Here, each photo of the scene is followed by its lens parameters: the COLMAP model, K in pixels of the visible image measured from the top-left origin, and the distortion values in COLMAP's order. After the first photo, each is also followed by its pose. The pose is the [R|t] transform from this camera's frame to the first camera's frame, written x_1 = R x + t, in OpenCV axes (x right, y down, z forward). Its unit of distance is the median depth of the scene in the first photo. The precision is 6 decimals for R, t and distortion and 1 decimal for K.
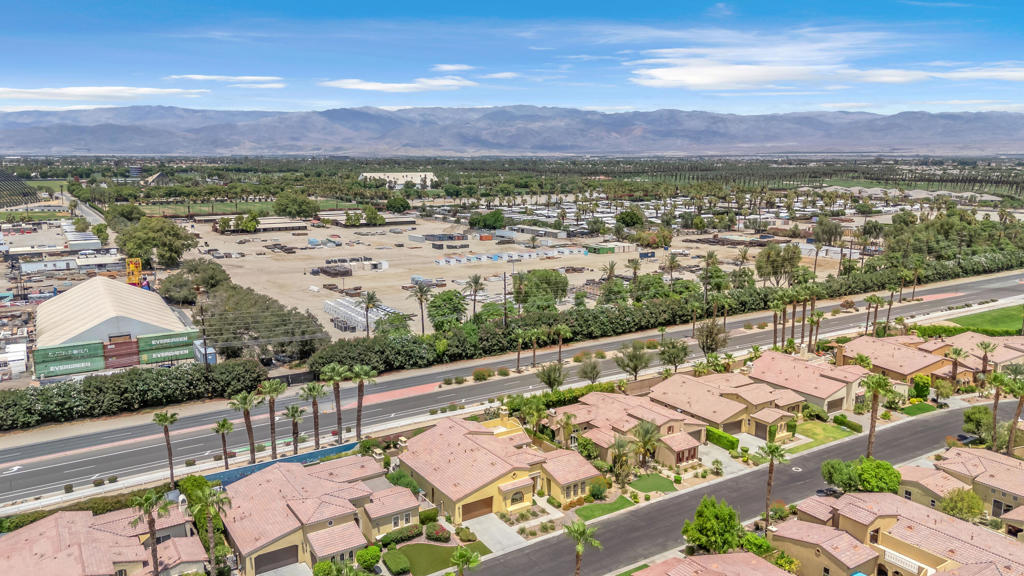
lens RADIAL K [[749.2, 0, 512.0], [0, 749.2, 288.0], [0, 0, 1]] dist [0.094279, -0.109995]
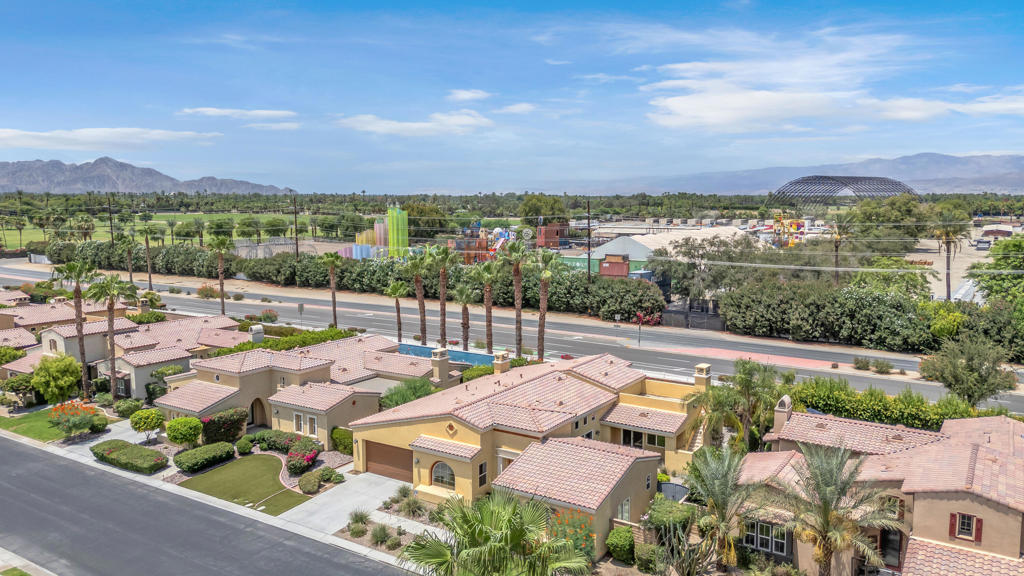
lens RADIAL K [[749.2, 0, 512.0], [0, 749.2, 288.0], [0, 0, 1]] dist [0.094279, -0.109995]
pose [[0.408083, 0.109580, -0.906345, 0.299281], [-0.159494, 0.986060, 0.047406, 0.085065], [0.898905, 0.125211, 0.419872, 0.541522]]
